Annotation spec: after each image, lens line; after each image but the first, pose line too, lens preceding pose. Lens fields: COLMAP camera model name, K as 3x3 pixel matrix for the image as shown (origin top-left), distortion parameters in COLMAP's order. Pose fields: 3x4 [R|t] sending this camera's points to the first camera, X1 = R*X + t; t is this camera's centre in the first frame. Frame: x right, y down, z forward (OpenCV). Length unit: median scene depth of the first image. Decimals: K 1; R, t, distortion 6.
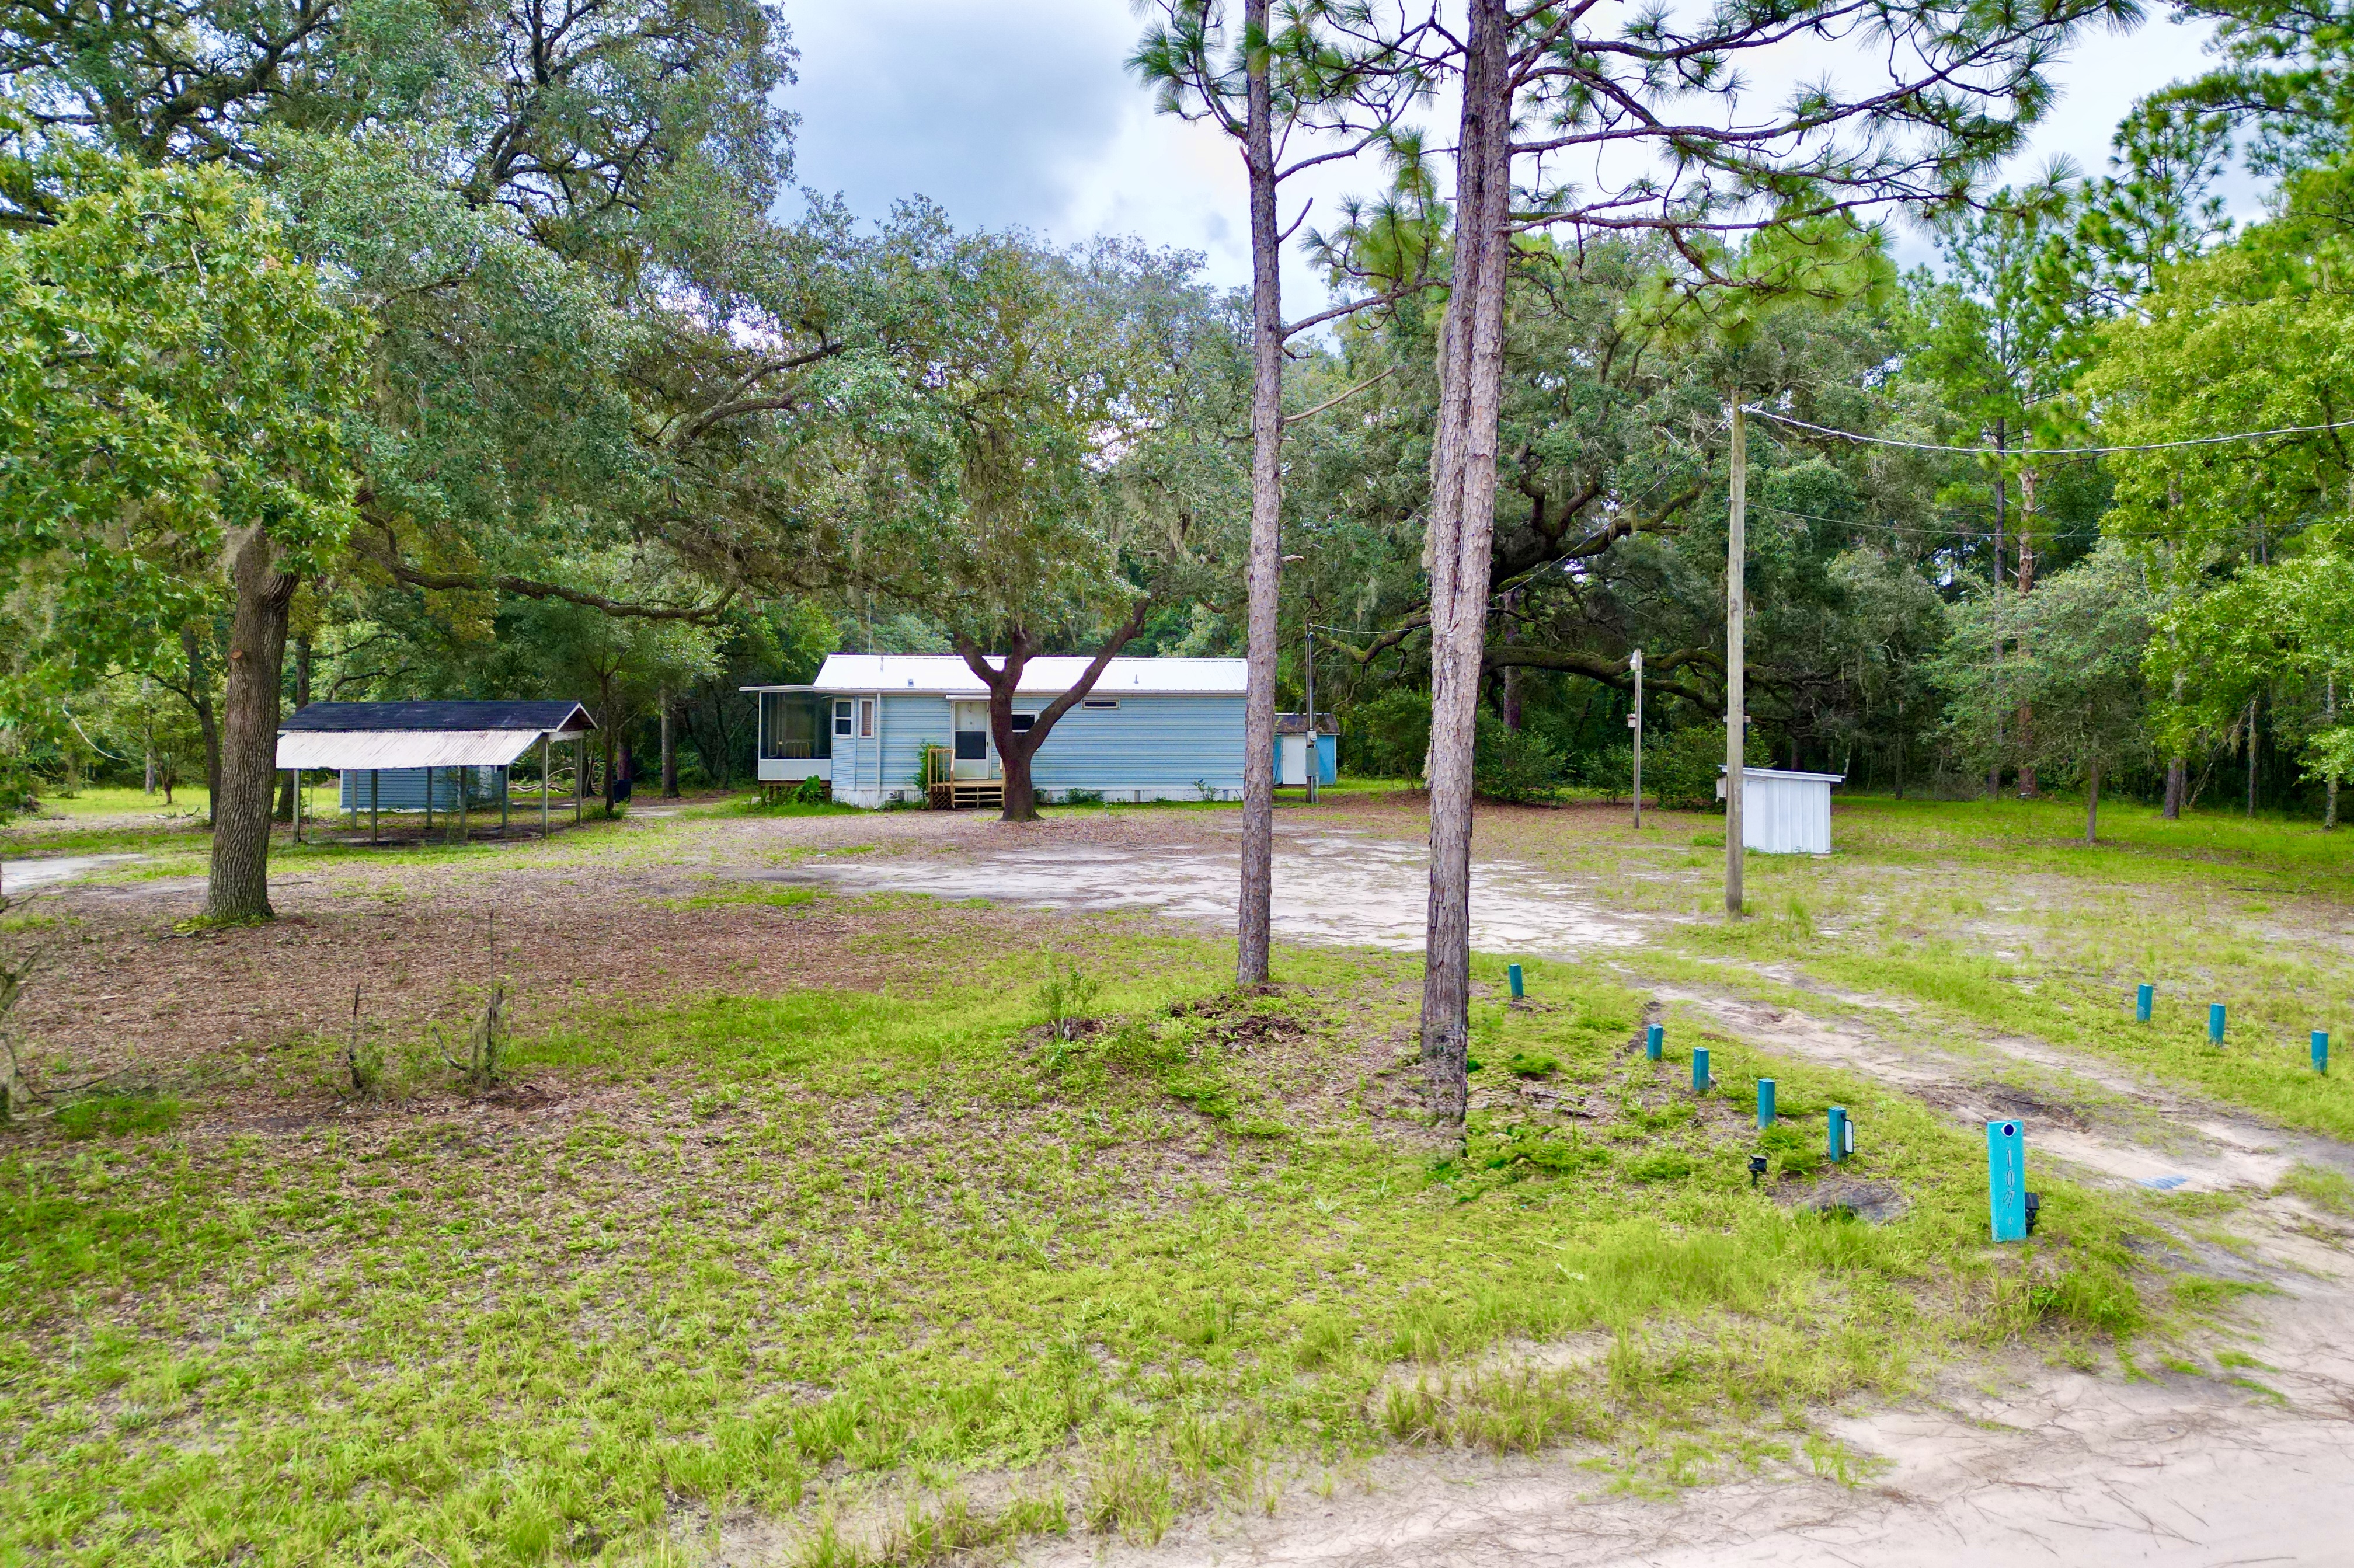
lens RADIAL K [[1657.0, 0, 1189.5], [0, 1657.0, 790.1], [0, 0, 1]] dist [0.008260, 0.002147]
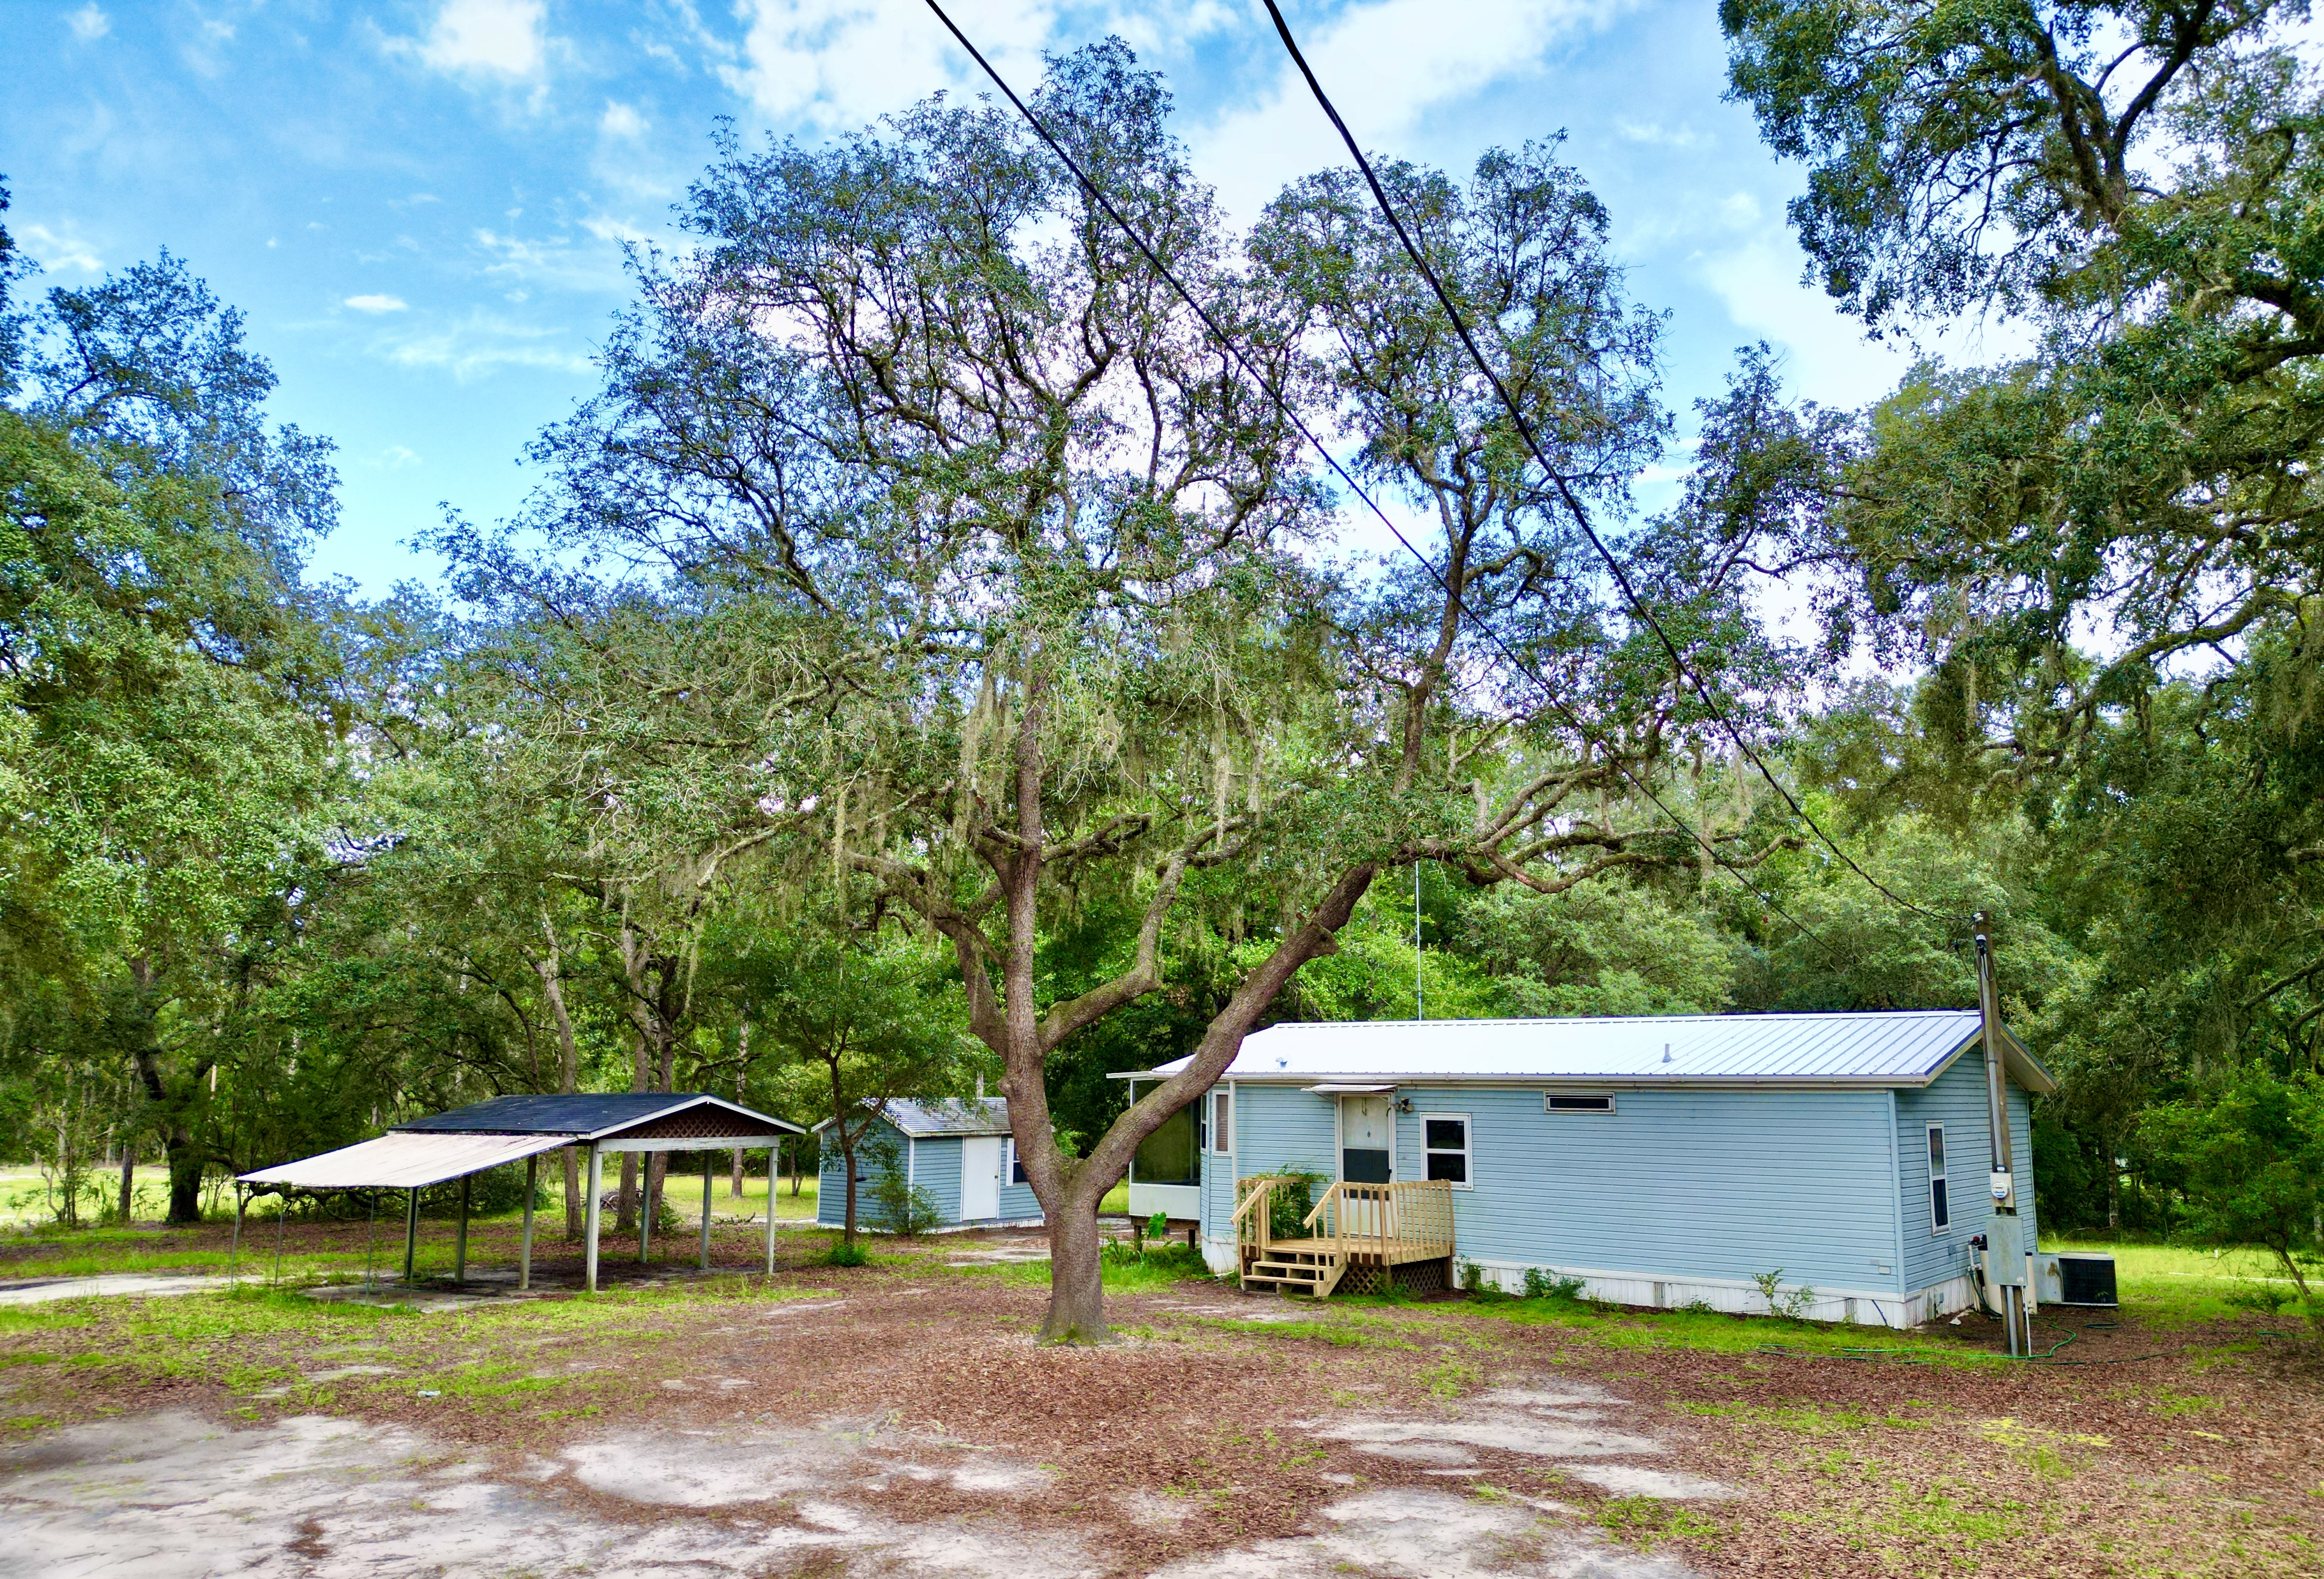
lens RADIAL K [[1647.0, 0, 1163.4], [0, 1647.0, 808.1], [0, 0, 1]] dist [0.047872, -0.005040]
pose [[0.713676, -0.115842, -0.690831, 0.226596], [-0.041653, 0.977467, -0.206938, -0.030122], [0.699236, 0.176462, 0.692770, 0.546300]]
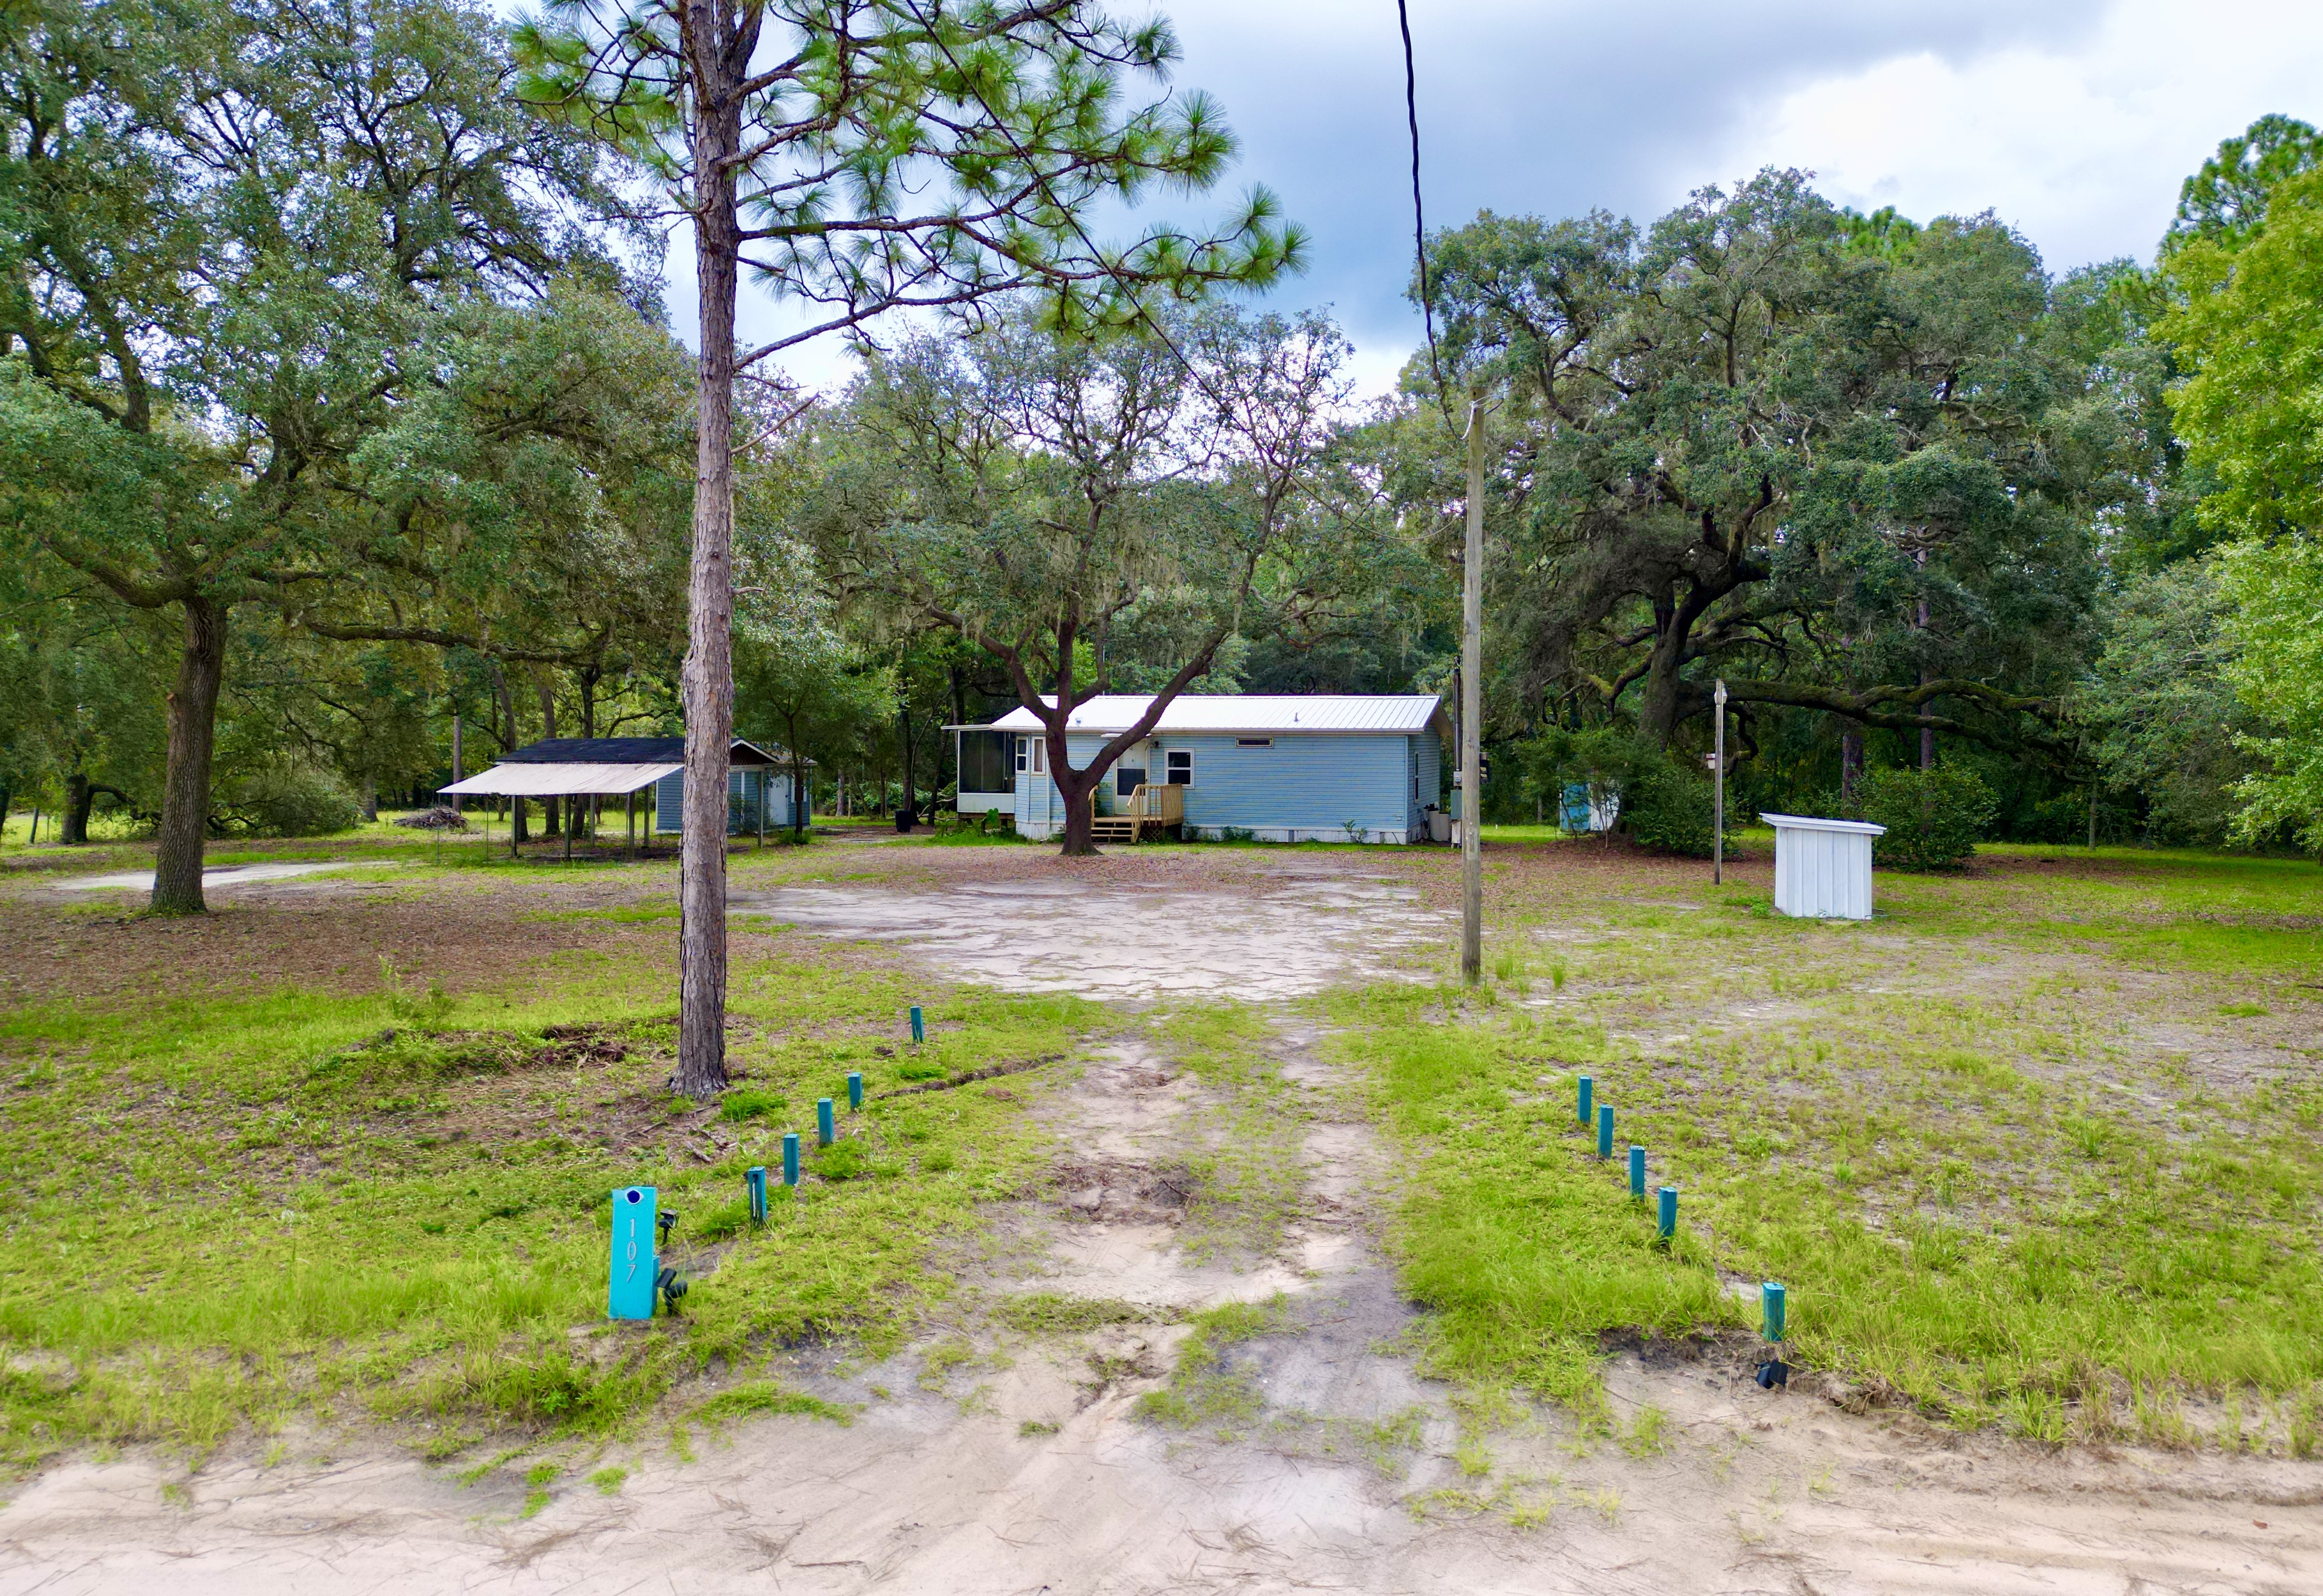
lens RADIAL K [[1646.5, 0, 1165.0], [0, 1646.5, 791.9], [0, 0, 1]] dist [0.047872, -0.005040]
pose [[0.925862, 0.013628, -0.377615, 0.276331], [-0.022656, 0.999554, -0.019477, -0.001679], [0.377181, 0.026588, 0.925758, 0.064746]]
